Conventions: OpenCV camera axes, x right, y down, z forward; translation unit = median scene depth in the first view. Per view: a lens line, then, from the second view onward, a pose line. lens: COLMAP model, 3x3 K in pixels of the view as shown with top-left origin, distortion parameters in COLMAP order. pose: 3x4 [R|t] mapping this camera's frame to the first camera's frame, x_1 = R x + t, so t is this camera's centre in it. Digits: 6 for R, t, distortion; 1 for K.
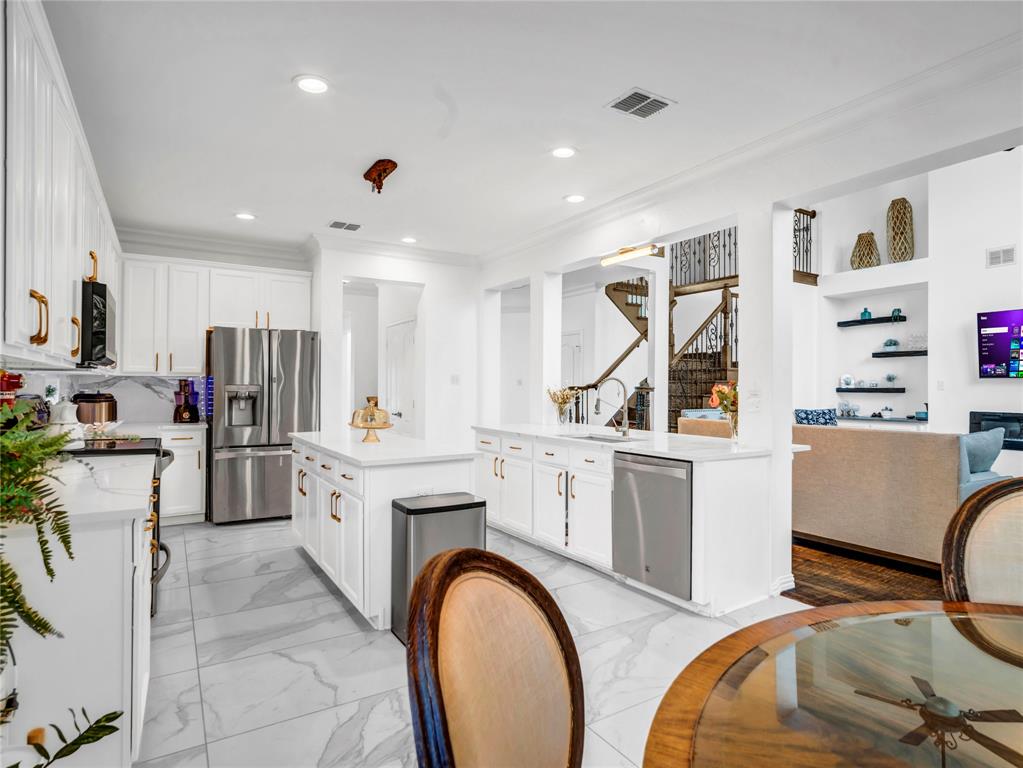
lens RADIAL K [[565.3, 0, 511.5], [0, 565.3, 384.0], [0, 0, 1]] dist [0.000312, 0.000209]
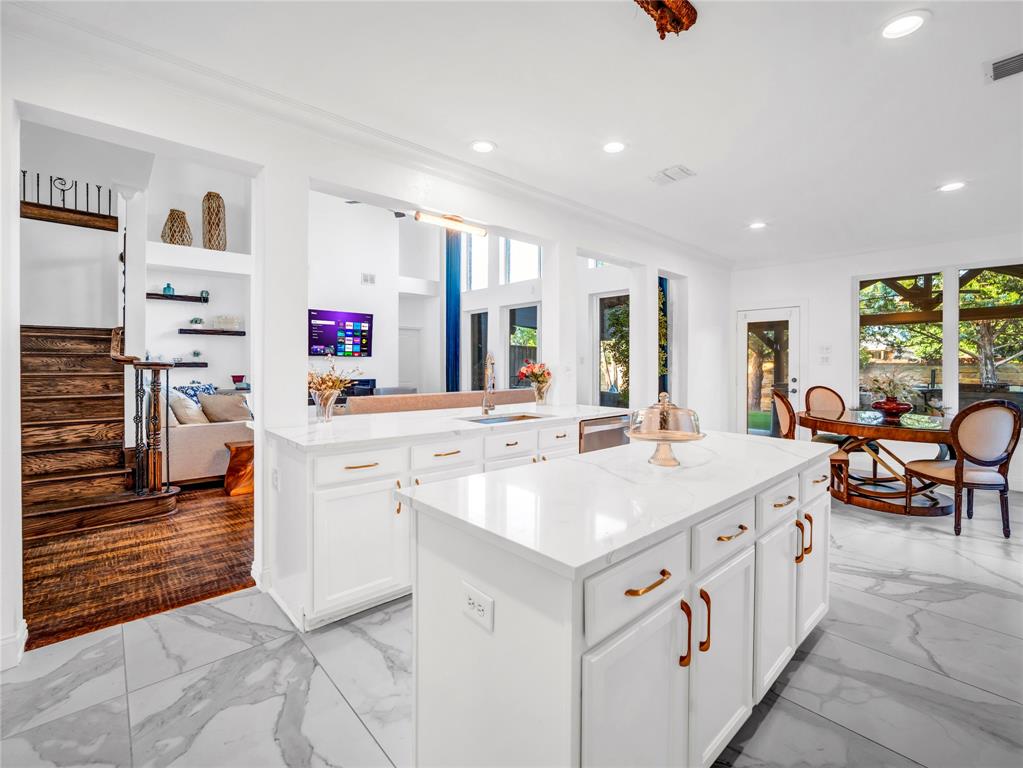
lens RADIAL K [[452.3, 0, 527.0], [0, 452.3, 367.7], [0, 0, 1]] dist [-0.001166, -0.000083]
pose [[-0.194009, -0.018587, 0.980824, -0.407742], [-0.004106, 0.999827, 0.018135, -0.002180], [-0.980991, -0.000509, -0.194052, 0.745045]]
